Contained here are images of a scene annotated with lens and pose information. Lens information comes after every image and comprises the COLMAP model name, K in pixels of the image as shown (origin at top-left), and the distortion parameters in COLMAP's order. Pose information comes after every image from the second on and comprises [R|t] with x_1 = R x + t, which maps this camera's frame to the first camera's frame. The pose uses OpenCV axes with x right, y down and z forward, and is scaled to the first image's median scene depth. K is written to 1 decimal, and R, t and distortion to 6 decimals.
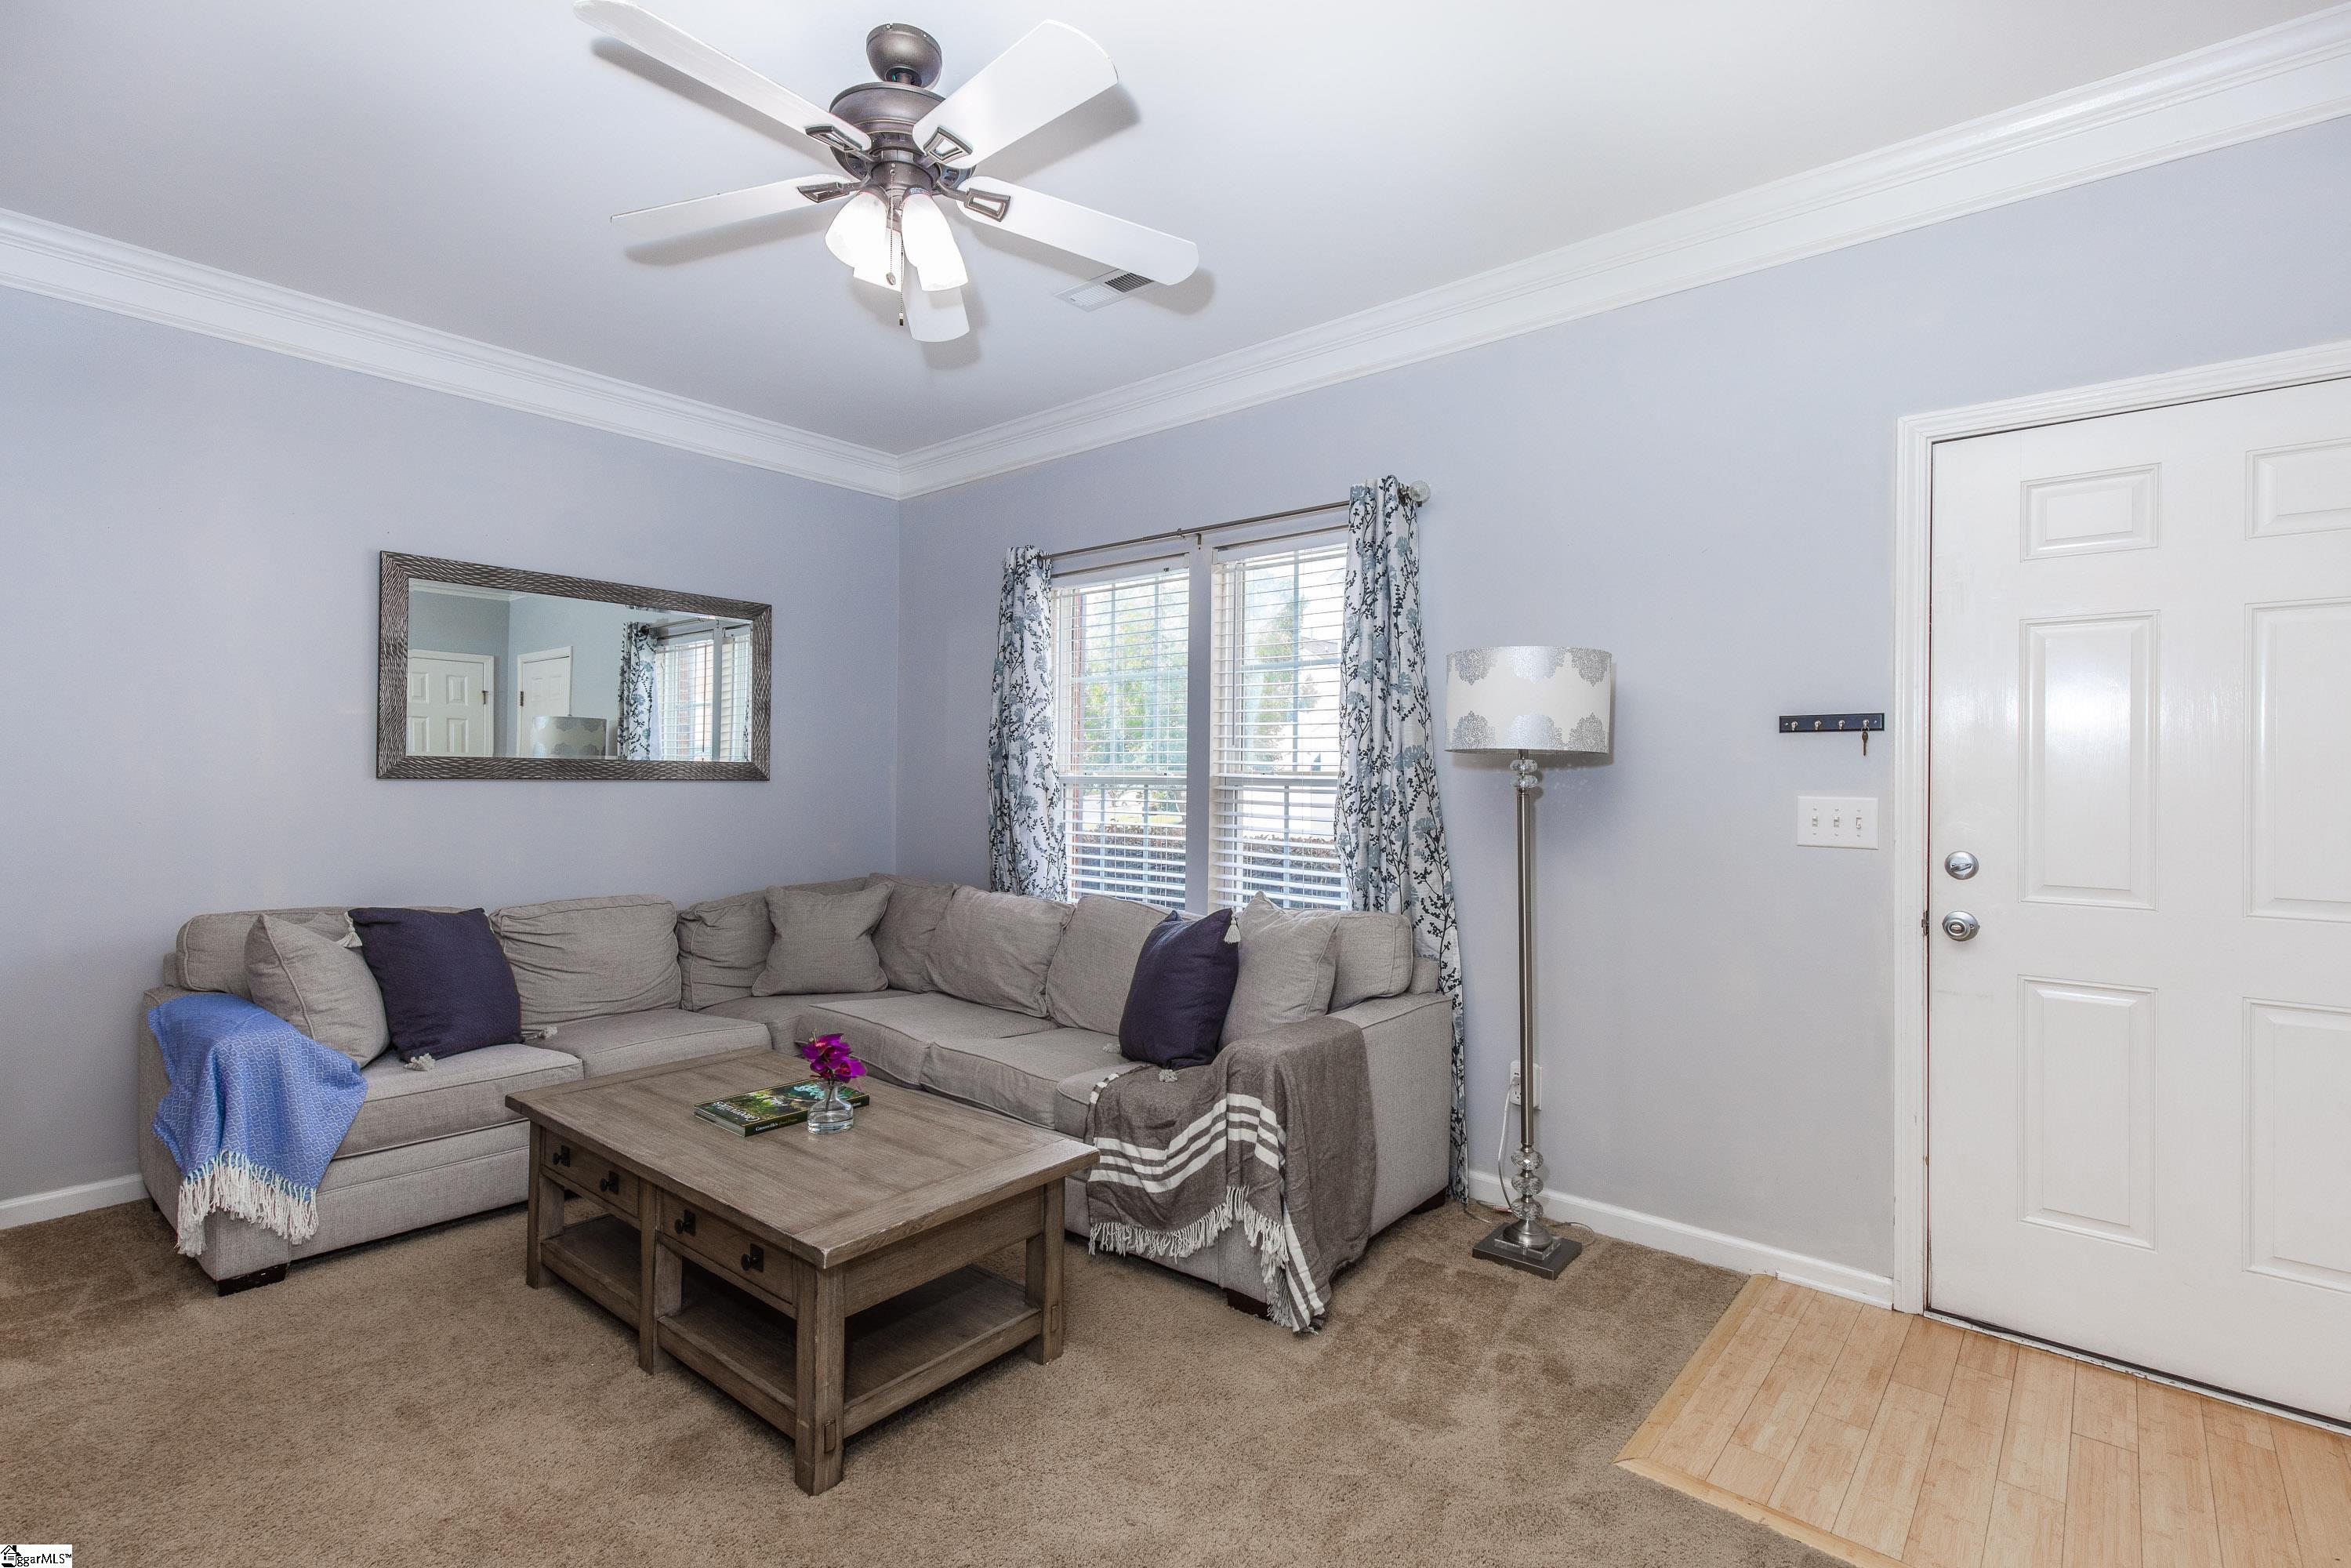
lens RADIAL K [[1073.2, 0, 1175.5], [0, 1073.2, 784.0], [0, 0, 1]] dist [0.001200, 0.000061]
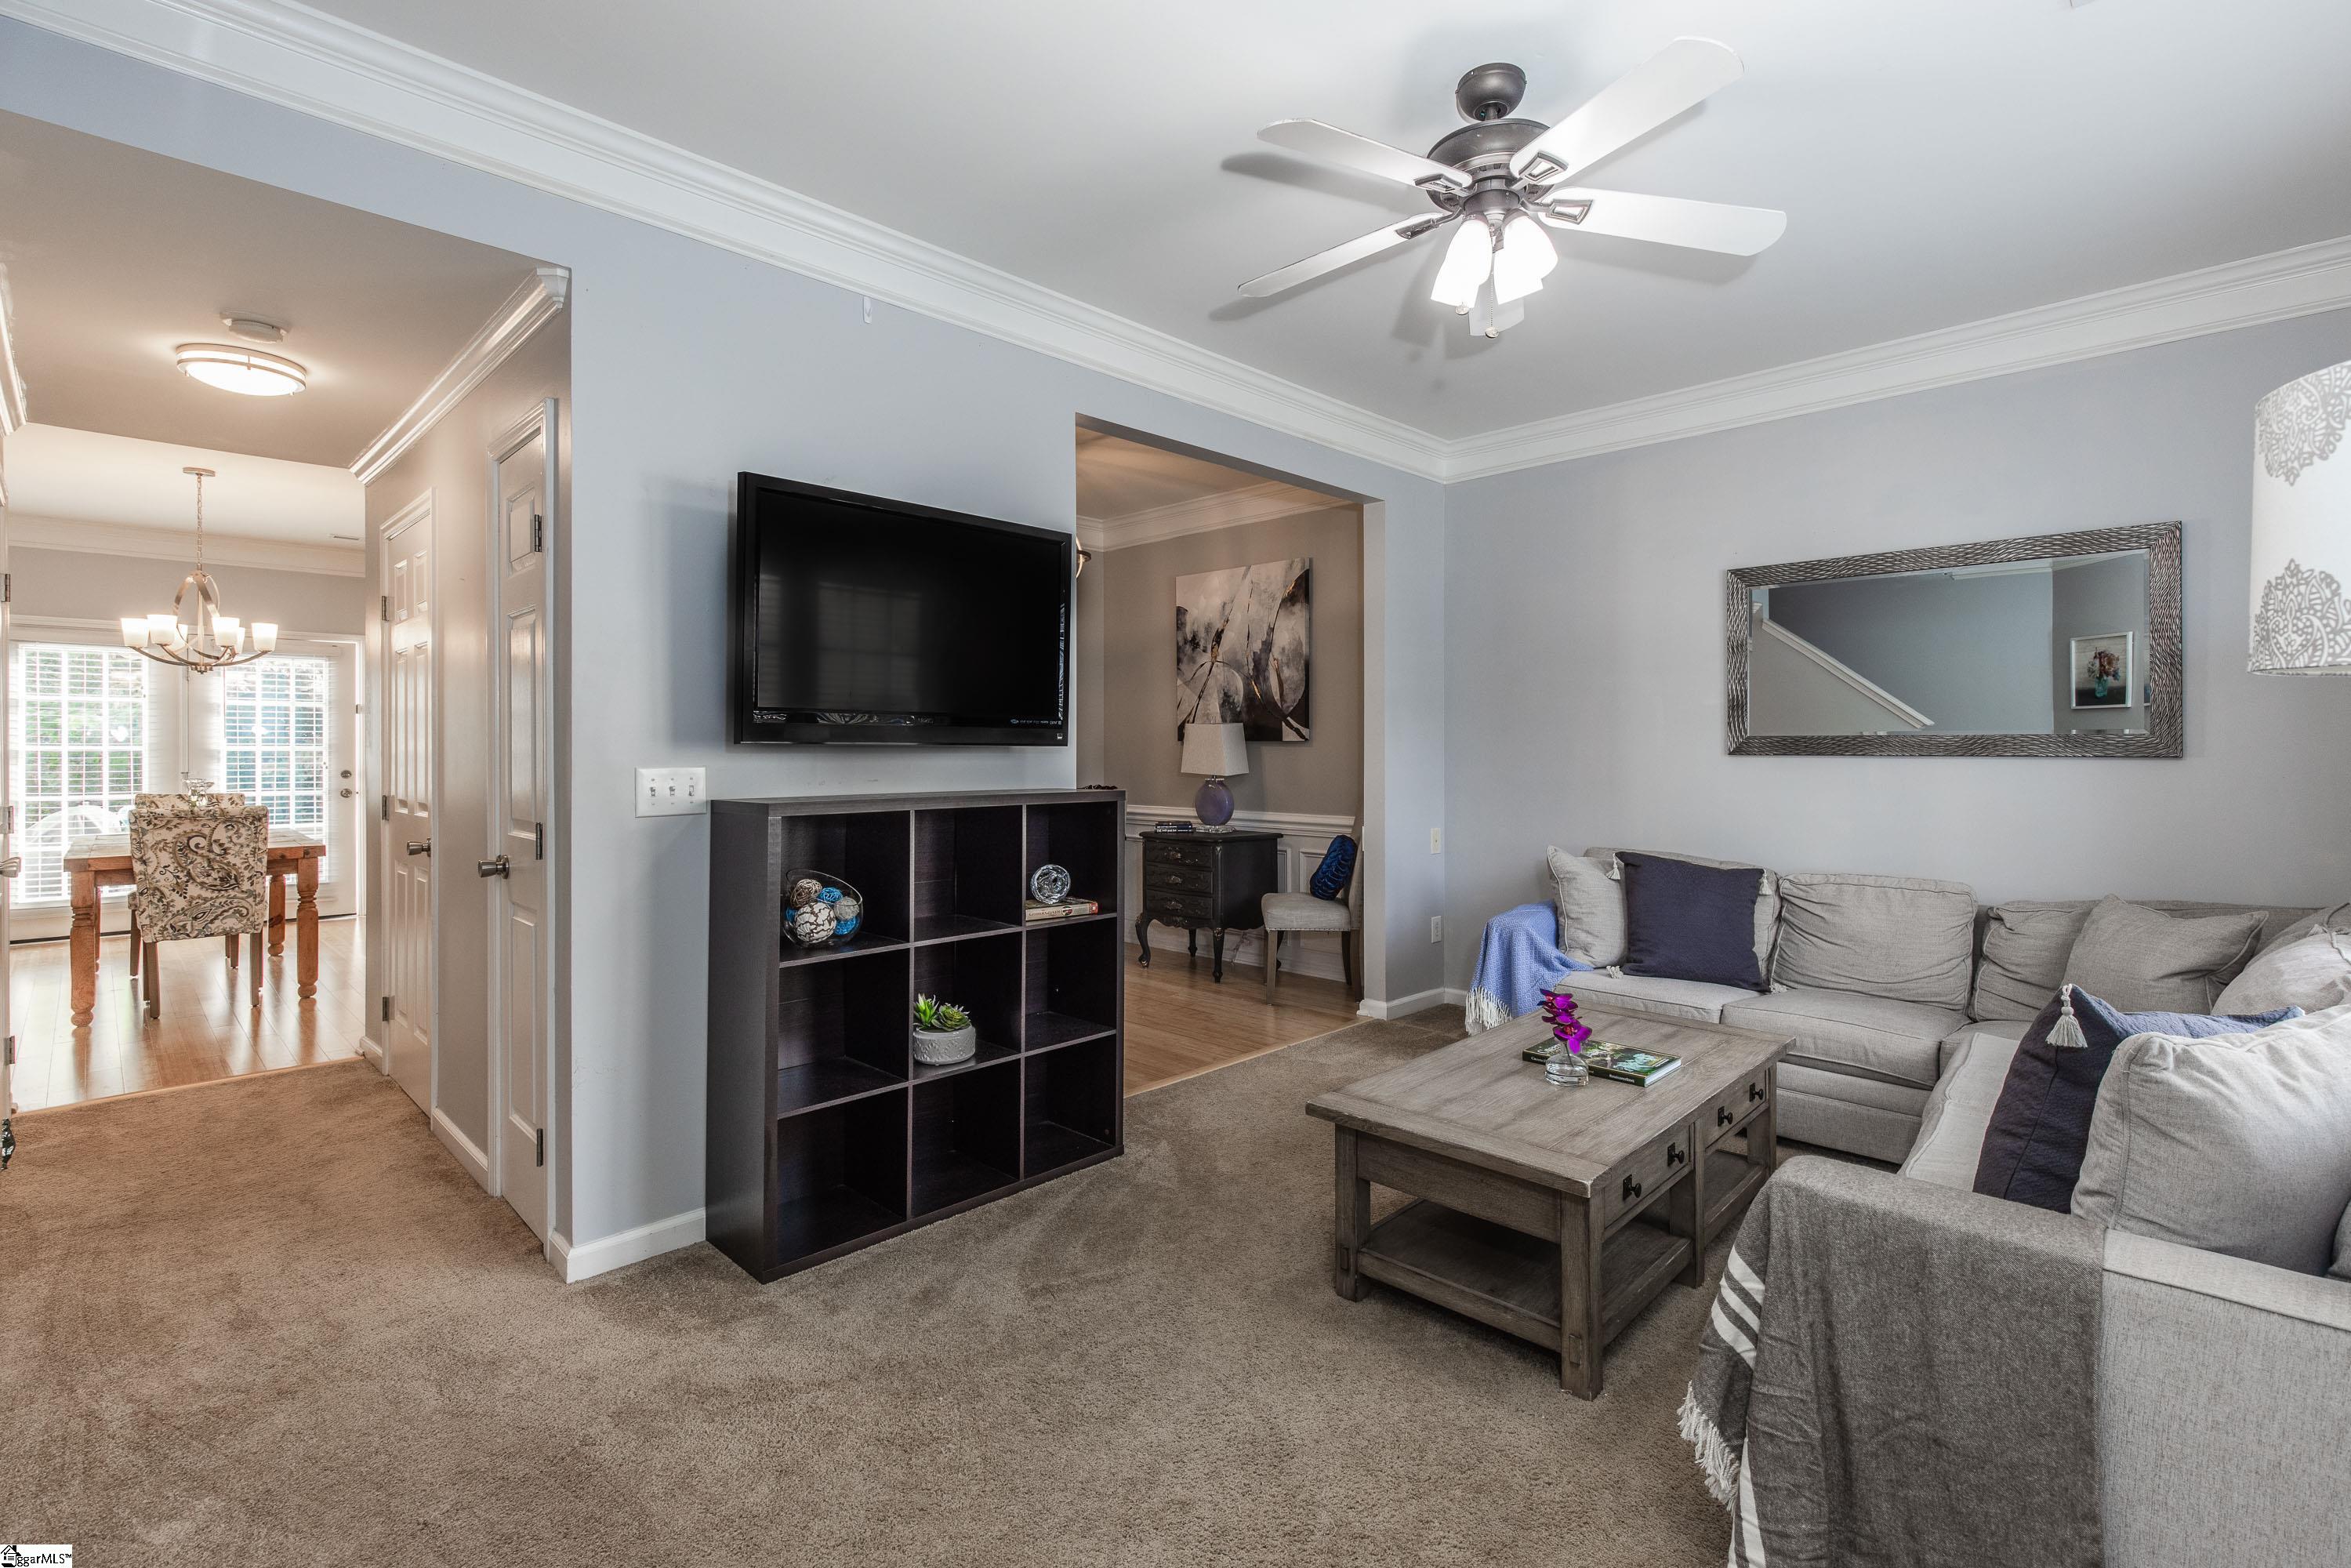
lens RADIAL K [[1092.6, 0, 1226.0], [0, 1092.6, 755.1], [0, 0, 1]] dist [0.001234, 0.000063]
pose [[-0.050490, 0.000852, -0.998724, 0.681047], [-0.006568, 0.999978, 0.001185, -0.003508], [0.998703, 0.006619, -0.050484, 0.617881]]
